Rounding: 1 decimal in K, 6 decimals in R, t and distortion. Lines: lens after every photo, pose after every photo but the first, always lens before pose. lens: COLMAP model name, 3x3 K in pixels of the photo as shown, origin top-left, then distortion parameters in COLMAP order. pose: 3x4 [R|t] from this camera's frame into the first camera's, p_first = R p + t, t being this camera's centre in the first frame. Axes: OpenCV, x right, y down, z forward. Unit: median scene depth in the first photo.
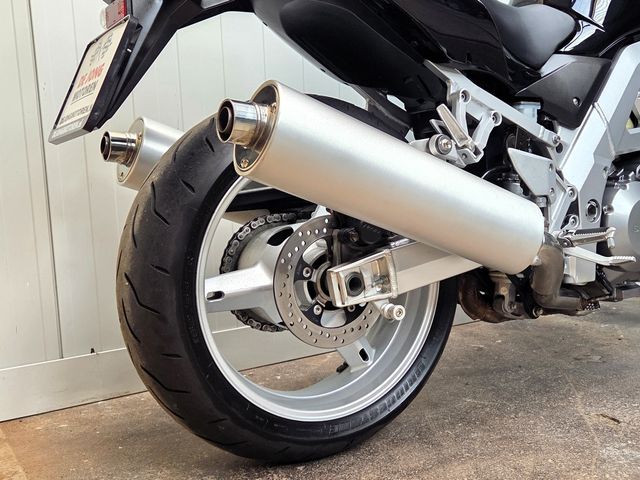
lens RADIAL K [[735.5, 0, 406.3], [0, 735.5, 255.5], [0, 0, 1]] dist [0.079775, -0.037216]
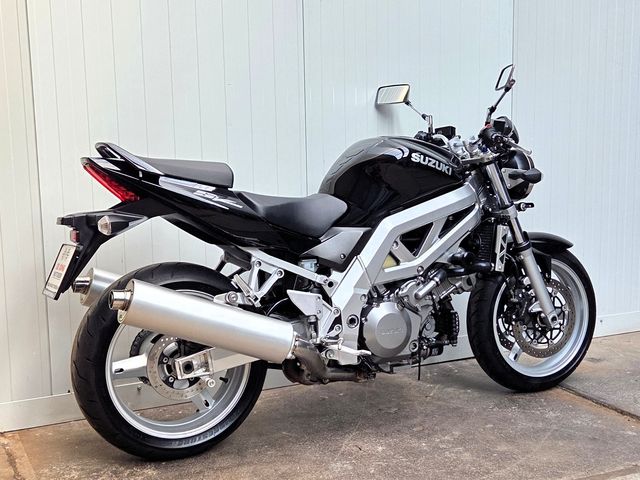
lens RADIAL K [[907.0, 0, 347.3], [0, 907.0, 240.5], [0, 0, 1]] dist [0.086045, -0.007671]
pose [[0.985572, 0.022400, -0.167765, 0.659054], [-0.025336, 0.999561, -0.015378, -0.240331], [0.167347, 0.019407, 0.985707, -1.155087]]
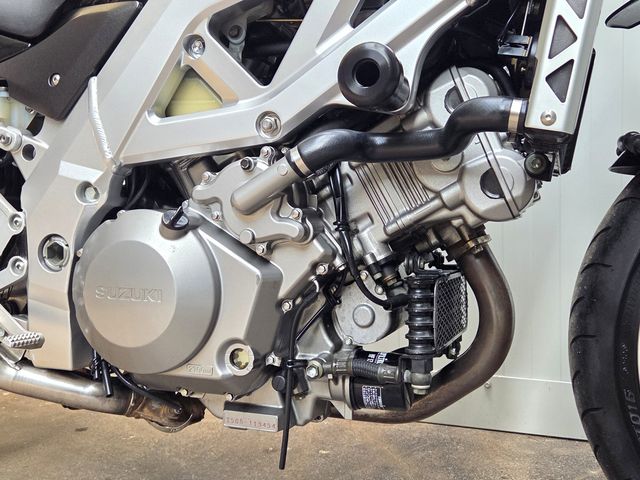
lens RADIAL K [[708.7, 0, 321.1], [0, 708.7, 231.9], [0, 0, 1]] dist [0.070201, -0.028185]
pose [[0.539725, 0.061503, -0.839592, 0.987750], [-0.115817, 0.993269, -0.001691, -0.116867], [0.833837, 0.098152, 0.543215, 0.983424]]
